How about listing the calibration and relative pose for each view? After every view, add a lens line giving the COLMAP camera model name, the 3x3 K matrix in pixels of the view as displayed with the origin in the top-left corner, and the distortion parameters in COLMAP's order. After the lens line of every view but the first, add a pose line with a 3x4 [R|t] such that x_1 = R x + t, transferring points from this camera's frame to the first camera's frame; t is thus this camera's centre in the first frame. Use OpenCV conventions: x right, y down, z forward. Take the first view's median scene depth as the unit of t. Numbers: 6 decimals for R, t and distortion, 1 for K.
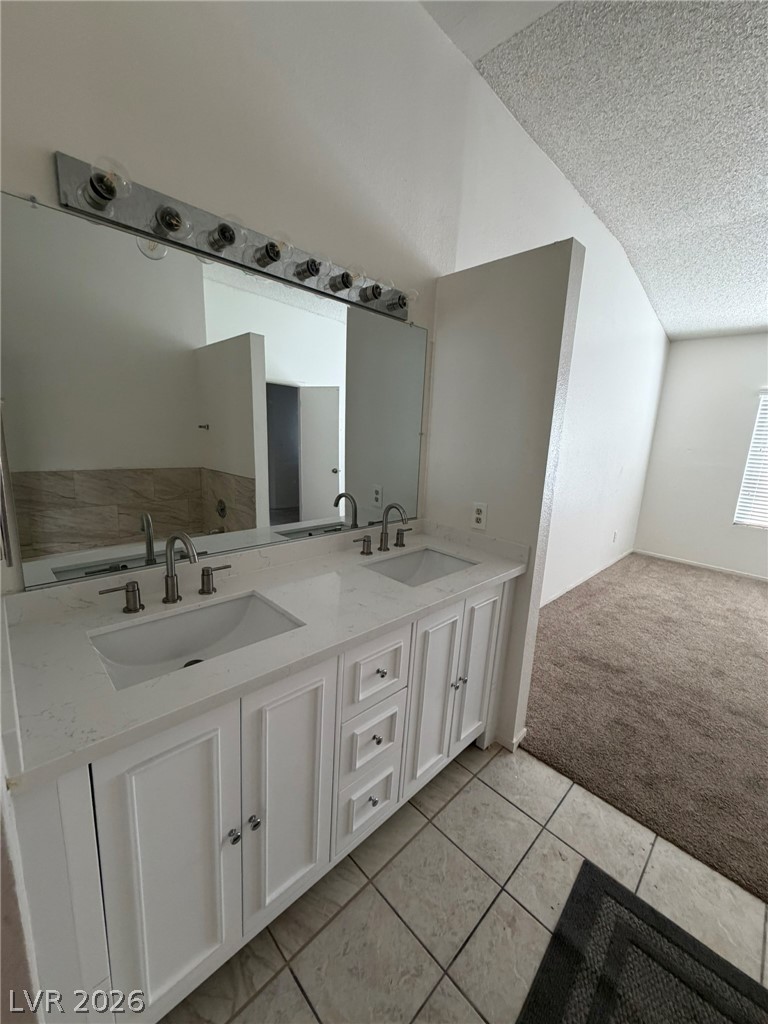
lens RADIAL K [[409.6, 0, 385.3], [0, 409.6, 511.1], [0, 0, 1]] dist [0.006065, -0.000079]
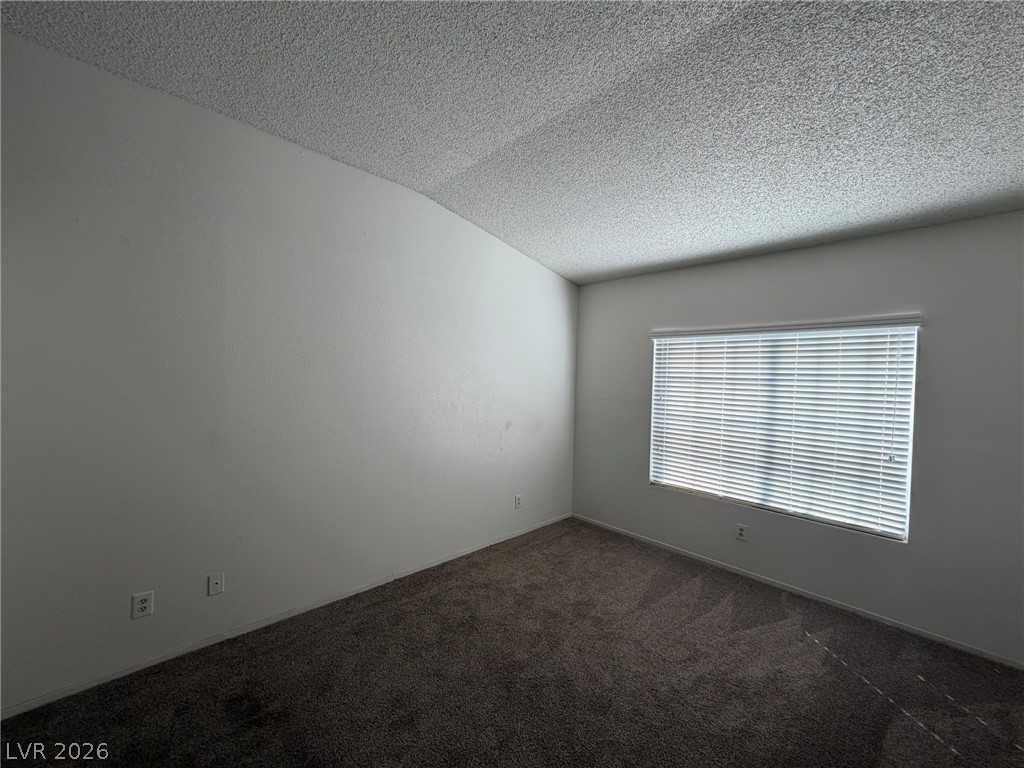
lens RADIAL K [[409.6, 0, 505.8], [0, 409.6, 384.1], [0, 0, 1]] dist [0.006065, -0.000079]
pose [[0.998979, -0.030597, -0.033244, 0.701395], [0.024318, 0.984248, -0.175111, -0.038170], [0.038078, 0.174124, 0.983987, 0.134491]]
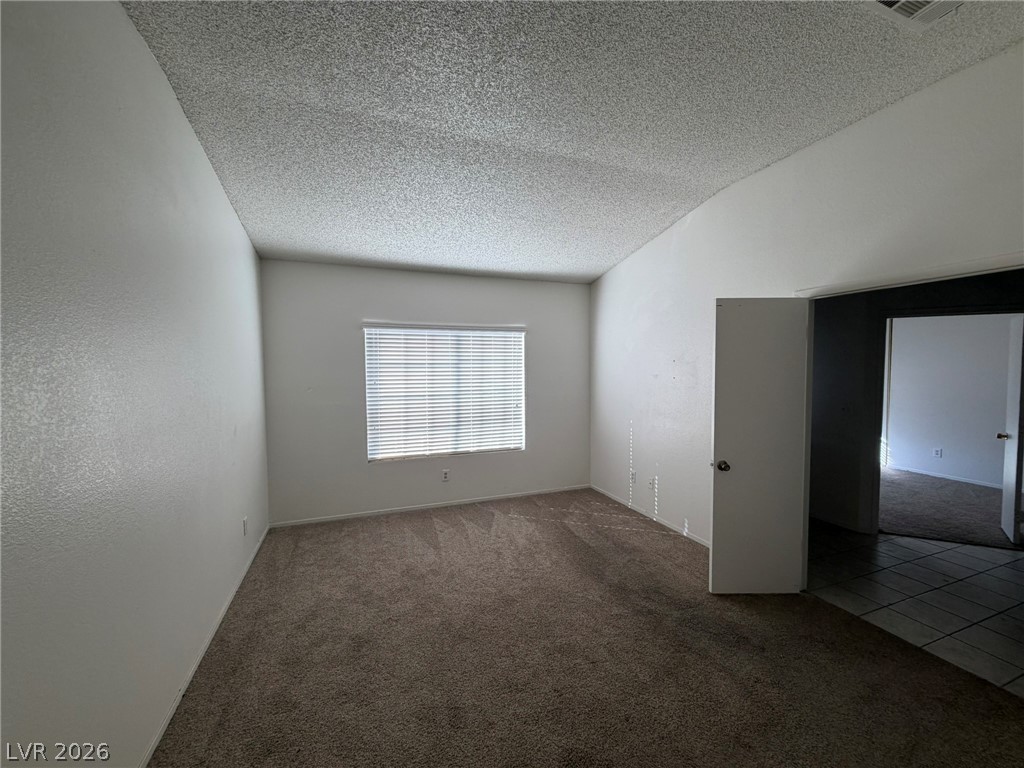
lens RADIAL K [[409.6, 0, 511.1], [0, 409.6, 384.5], [0, 0, 1]] dist [0.006065, -0.000079]
pose [[0.406016, -0.094762, 0.908939, 0.179512], [0.208452, 0.977993, 0.008847, -0.099182], [-0.889774, 0.185878, 0.416834, 0.352831]]
